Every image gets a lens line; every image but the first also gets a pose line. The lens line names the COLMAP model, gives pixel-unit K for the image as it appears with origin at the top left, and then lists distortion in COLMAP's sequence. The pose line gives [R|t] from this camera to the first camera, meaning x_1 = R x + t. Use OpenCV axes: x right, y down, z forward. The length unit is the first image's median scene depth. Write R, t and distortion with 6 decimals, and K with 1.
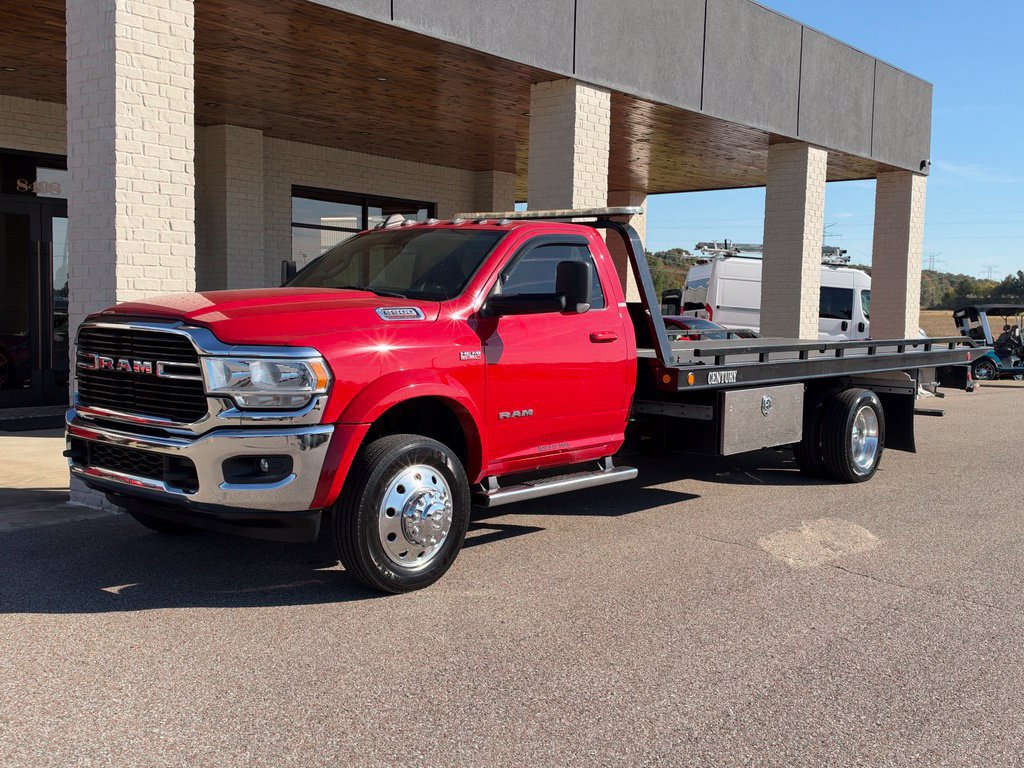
lens RADIAL K [[1105.2, 0, 512.0], [0, 1105.2, 384.0], [0, 0, 1]] dist [0.254047, -0.738132]
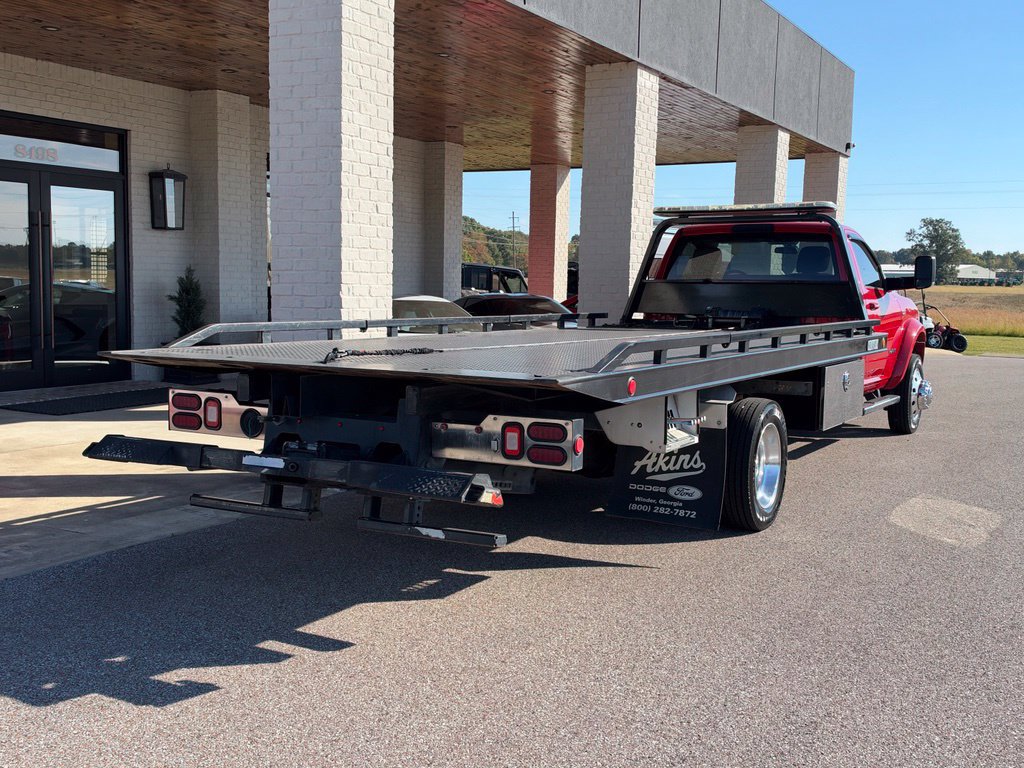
lens RADIAL K [[1141.5, 0, 516.6], [0, 1141.5, 390.7], [0, 0, 1]] dist [0.267044, -0.742935]
pose [[0.980139, -0.017931, 0.197502, -0.403243], [0.011847, 0.999419, 0.031944, -0.007628], [-0.197960, -0.028970, 0.979782, -0.054645]]
